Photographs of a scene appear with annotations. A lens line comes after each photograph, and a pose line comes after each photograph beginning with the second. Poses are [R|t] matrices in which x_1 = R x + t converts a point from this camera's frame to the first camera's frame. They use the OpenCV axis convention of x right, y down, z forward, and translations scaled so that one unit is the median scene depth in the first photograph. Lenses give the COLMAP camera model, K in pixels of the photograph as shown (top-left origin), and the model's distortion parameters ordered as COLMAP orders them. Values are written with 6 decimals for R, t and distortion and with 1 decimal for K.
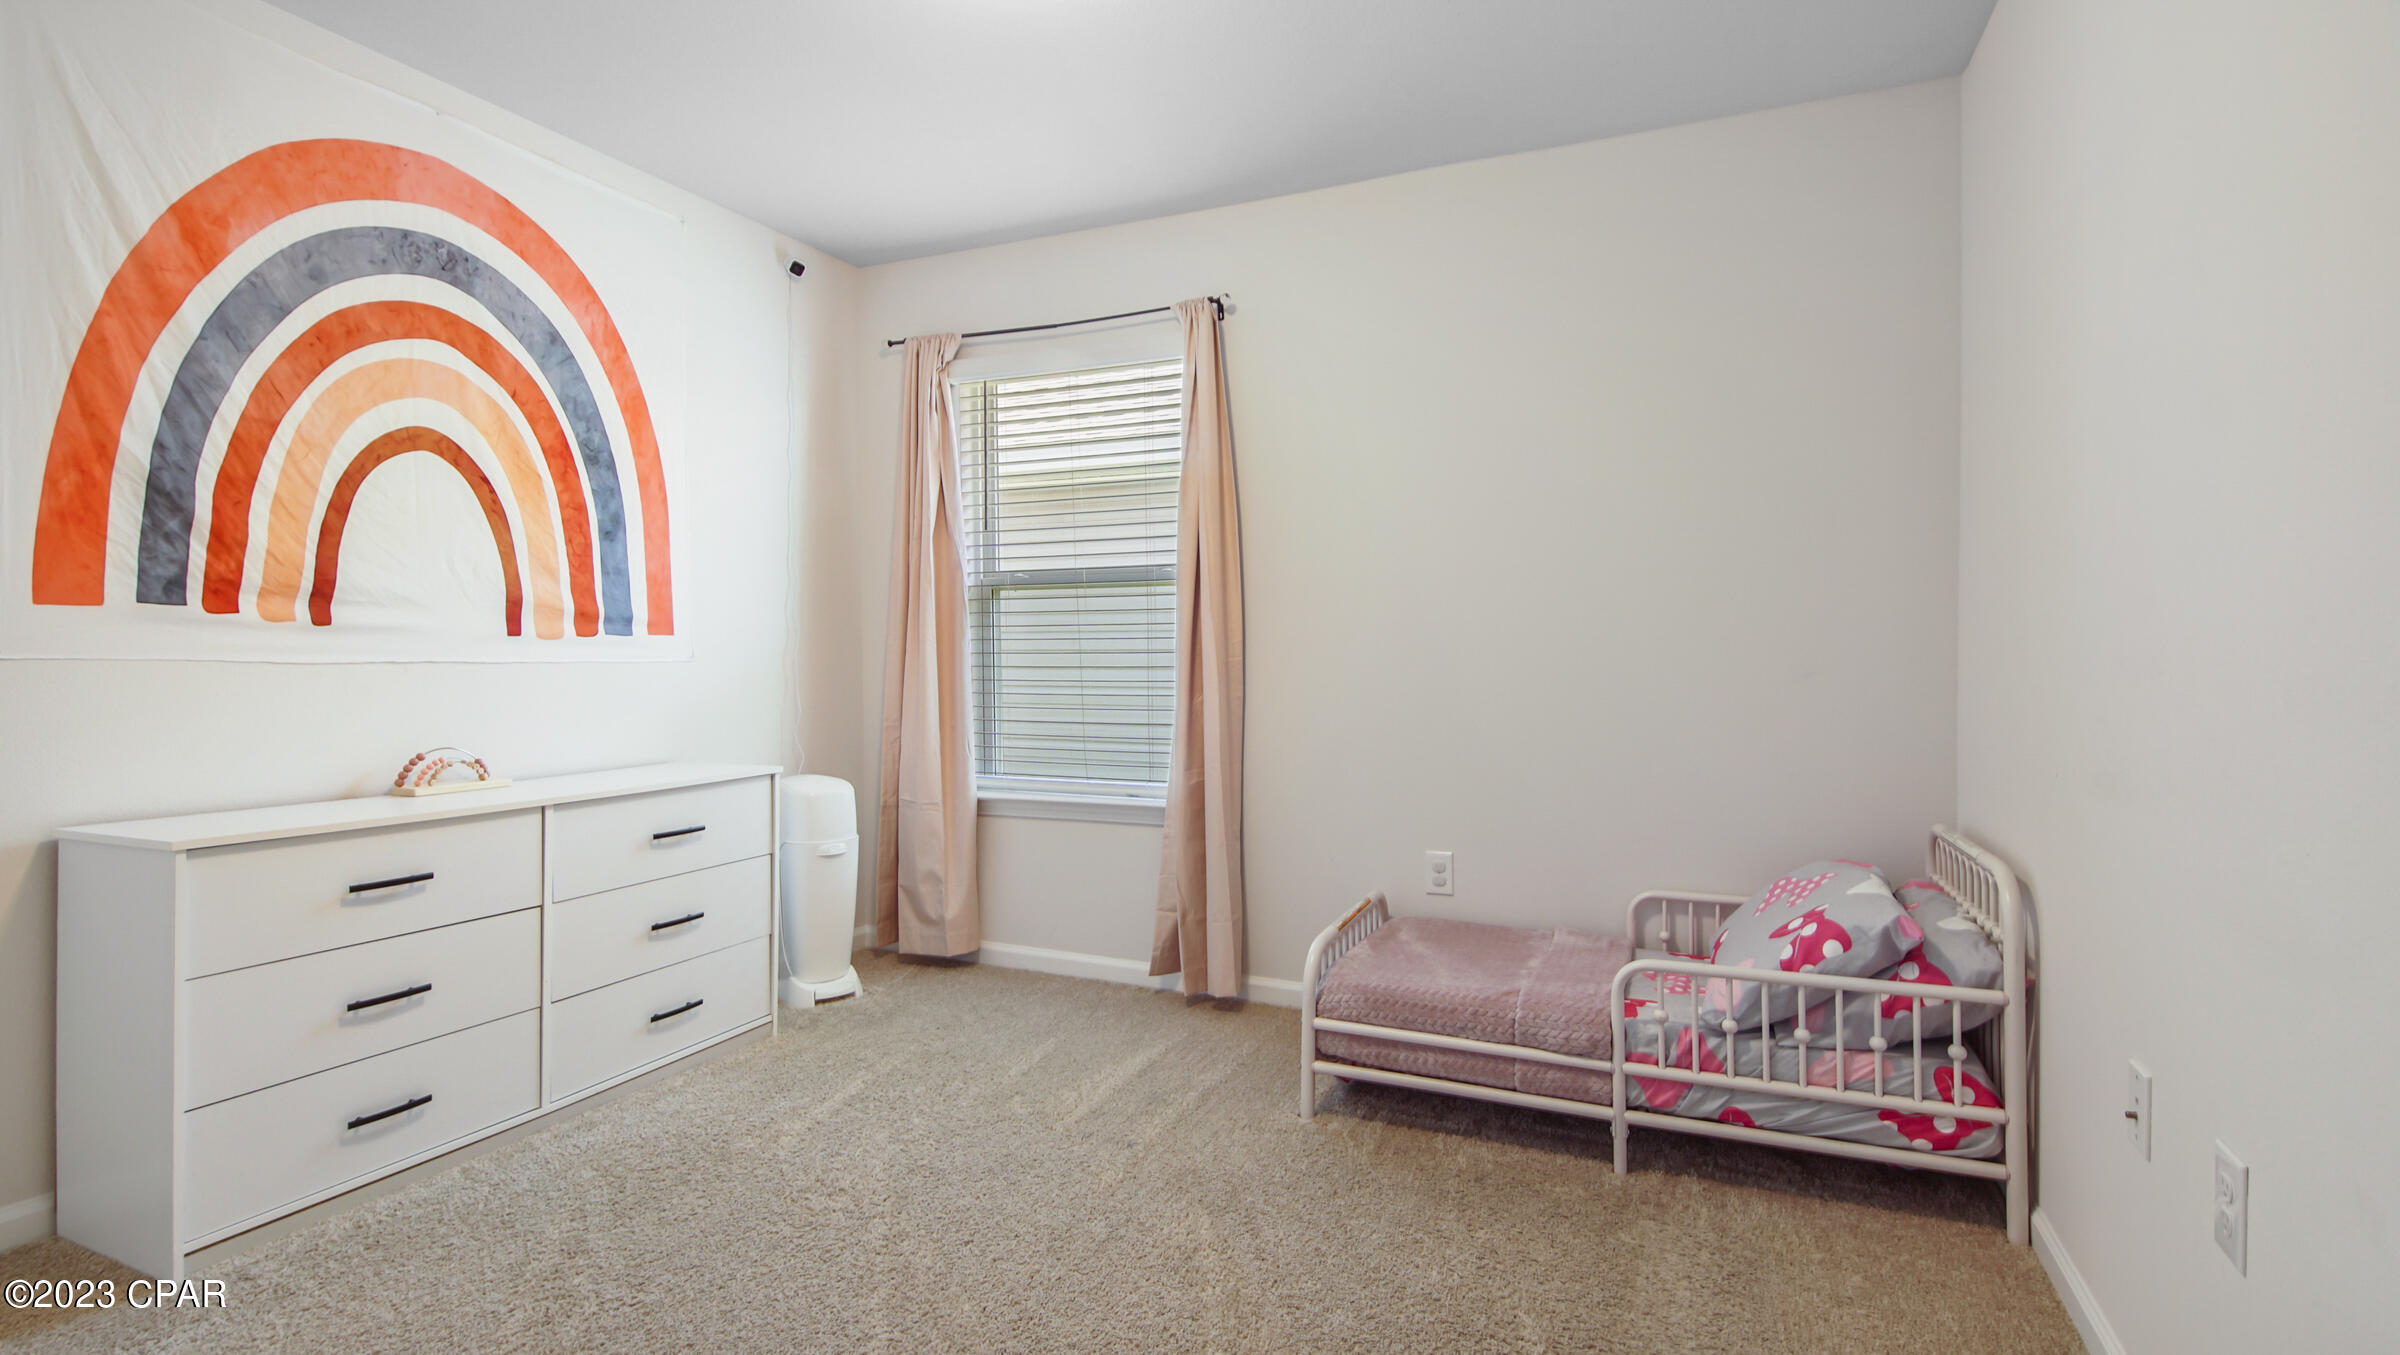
lens RADIAL K [[1091.7, 0, 1201.1], [0, 1091.7, 674.7], [0, 0, 1]] dist [-0.000258, -0.000691]
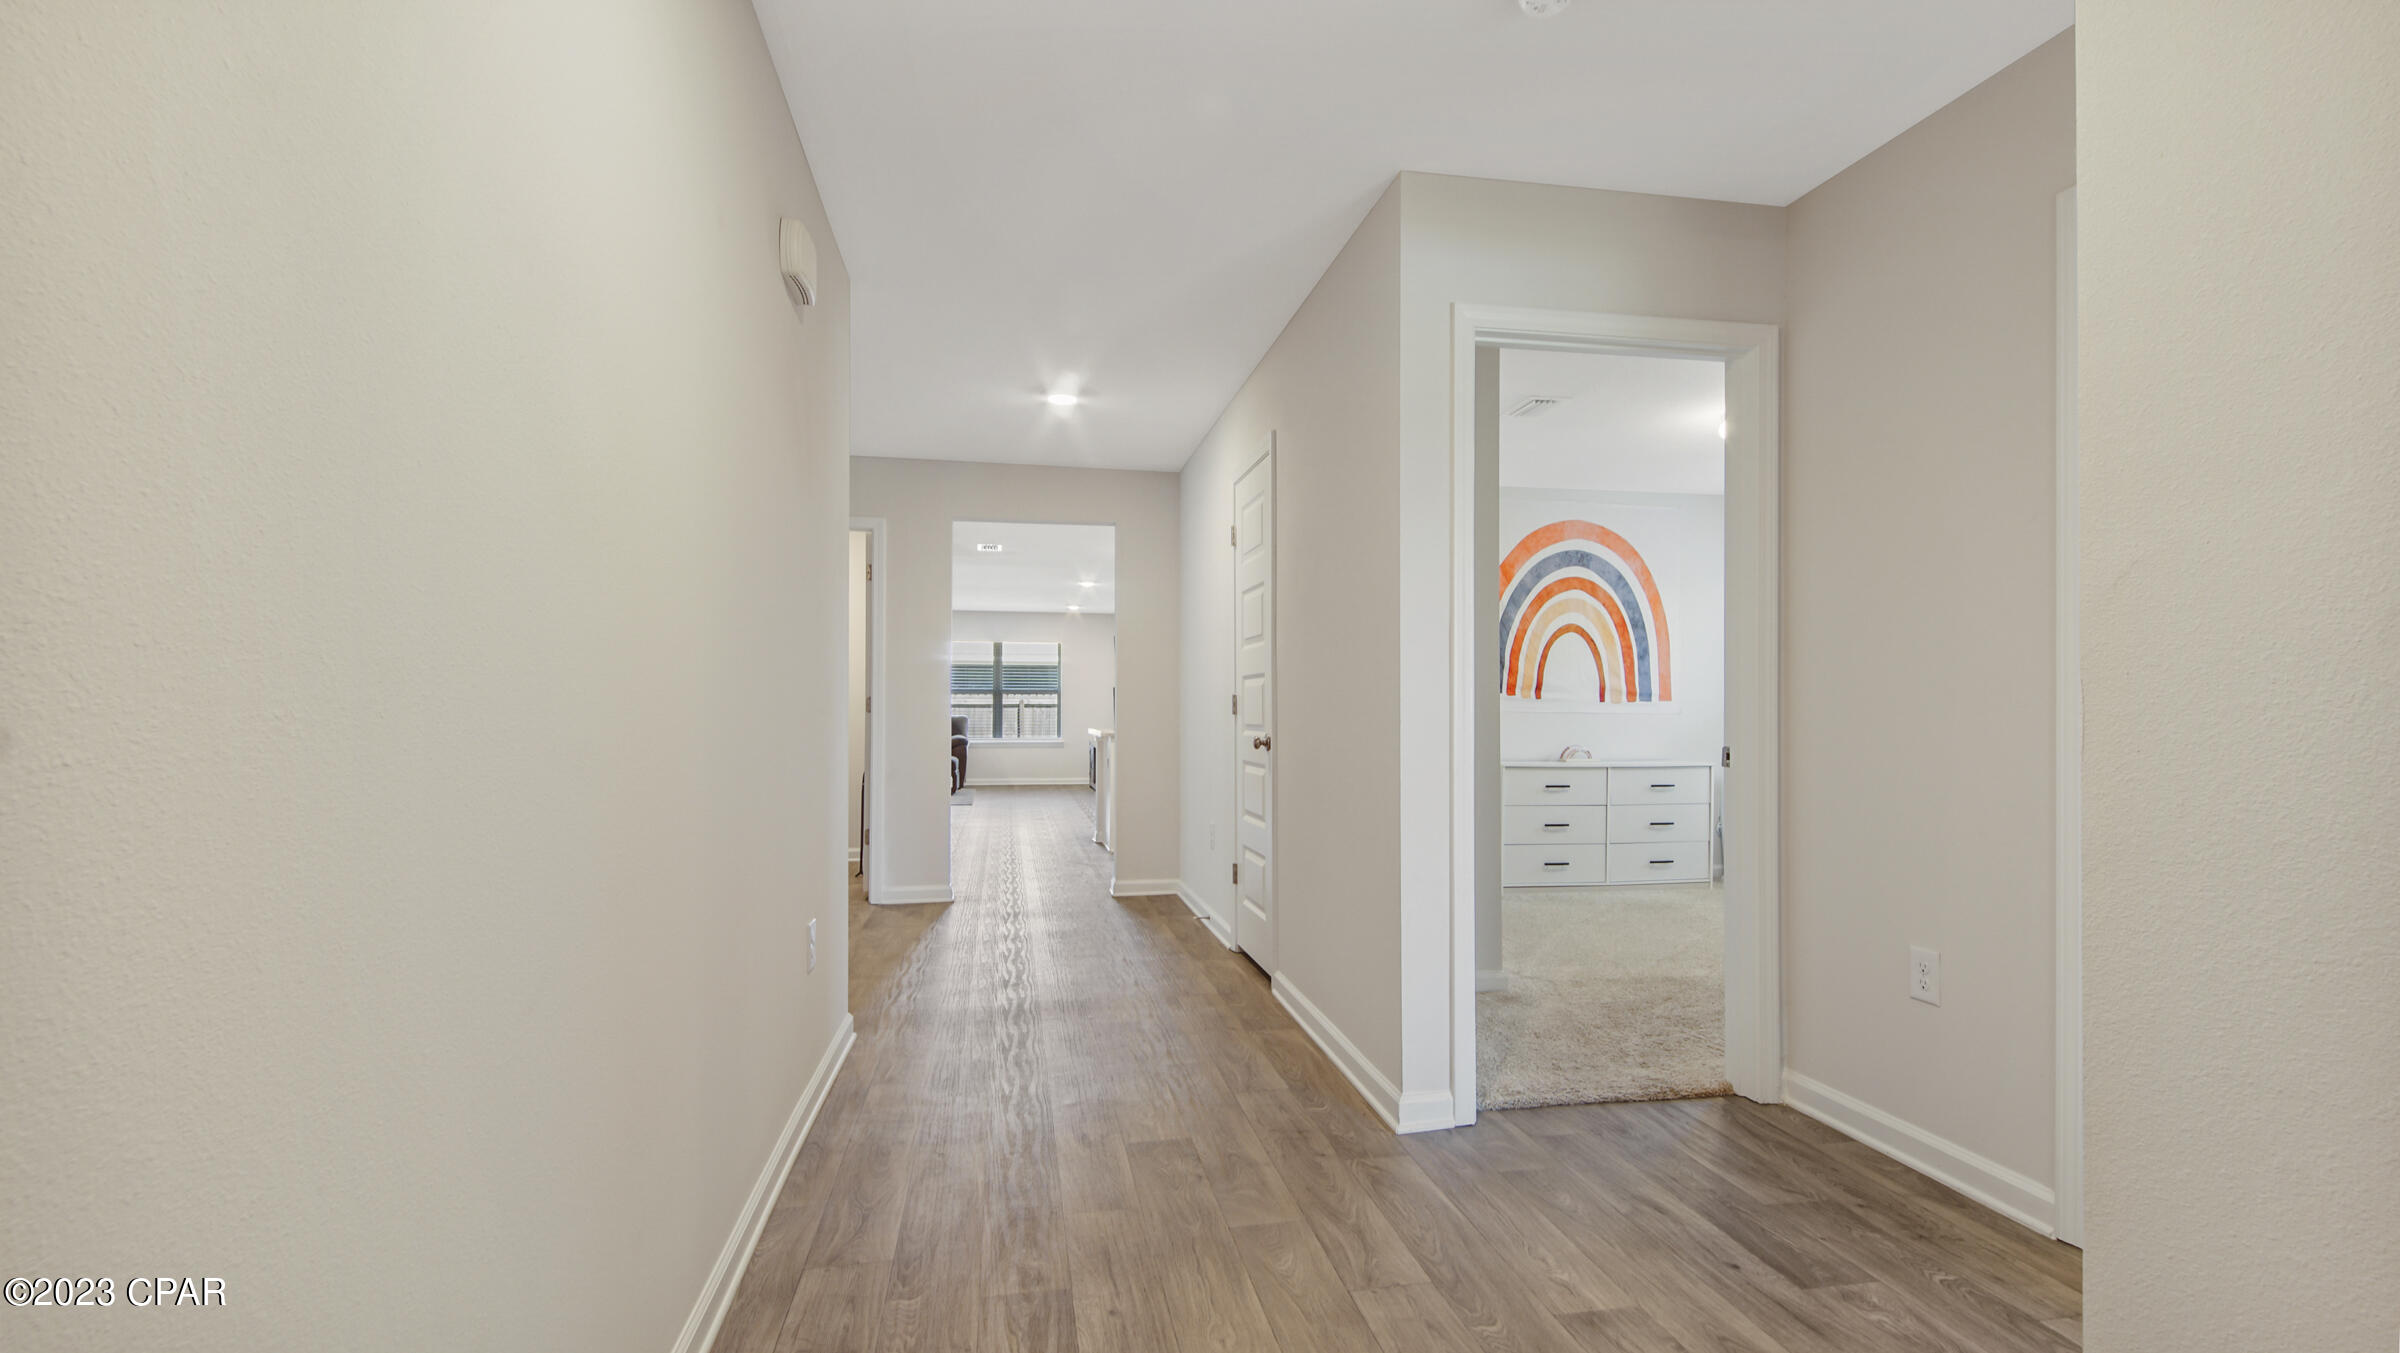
lens RADIAL K [[1065.0, 0, 1196.9], [0, 1065.0, 706.6], [0, 0, 1]] dist [0.044870, -0.023941]
pose [[0.564943, 0.001341, -0.825129, 0.835688], [-0.019507, 0.999741, -0.011732, 0.020377], [0.824899, 0.022723, 0.564823, -1.102553]]
